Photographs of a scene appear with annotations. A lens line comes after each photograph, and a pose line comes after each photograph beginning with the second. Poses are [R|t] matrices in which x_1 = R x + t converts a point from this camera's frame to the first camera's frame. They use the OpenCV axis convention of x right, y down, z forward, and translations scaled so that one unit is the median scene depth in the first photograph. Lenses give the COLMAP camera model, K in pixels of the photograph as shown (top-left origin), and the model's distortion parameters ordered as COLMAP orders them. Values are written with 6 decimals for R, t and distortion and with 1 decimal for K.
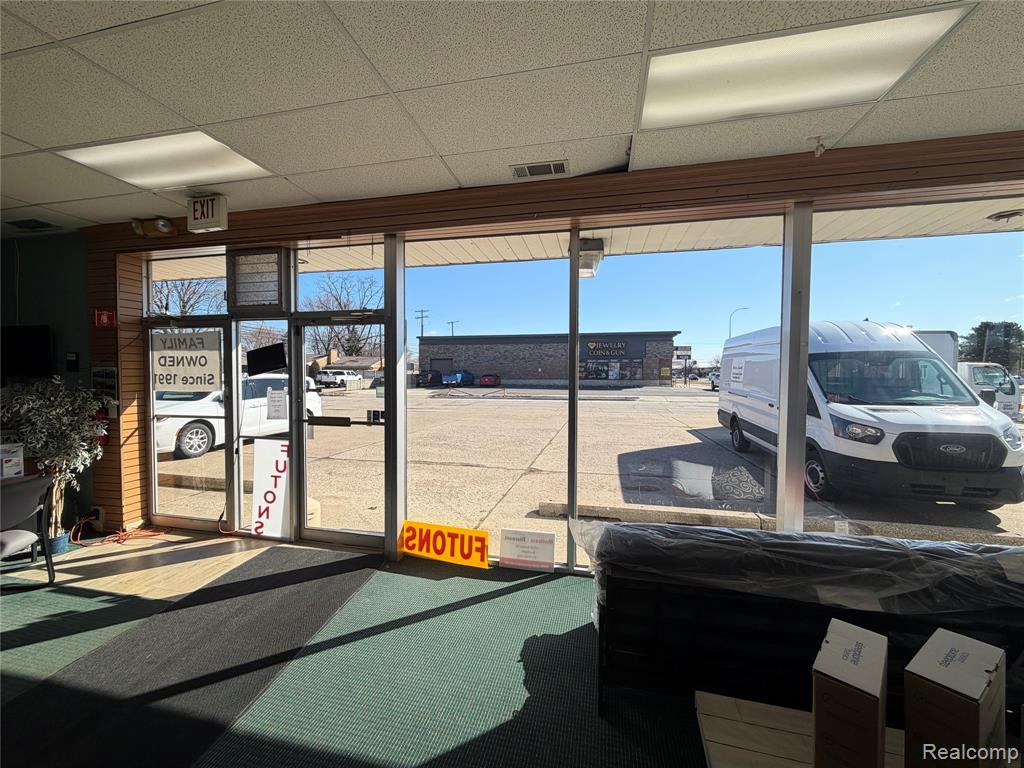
lens RADIAL K [[408.7, 0, 511.3], [0, 408.7, 383.2], [0, 0, 1]] dist [0.003344, -0.000009]
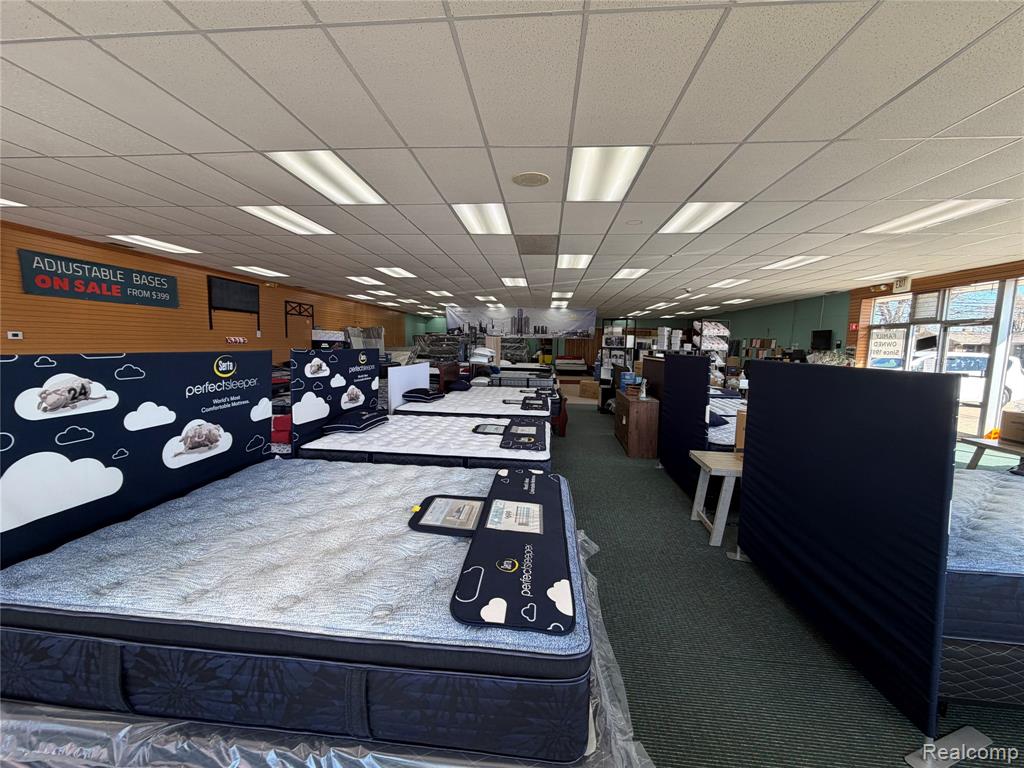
lens RADIAL K [[408.7, 0, 507.4], [0, 408.7, 386.9], [0, 0, 1]] dist [0.003344, -0.000009]
pose [[0.124070, 0.108624, -0.986310, 1.219894], [-0.043822, 0.993620, 0.103916, 0.036620], [0.991305, 0.030329, 0.128039, -1.371569]]
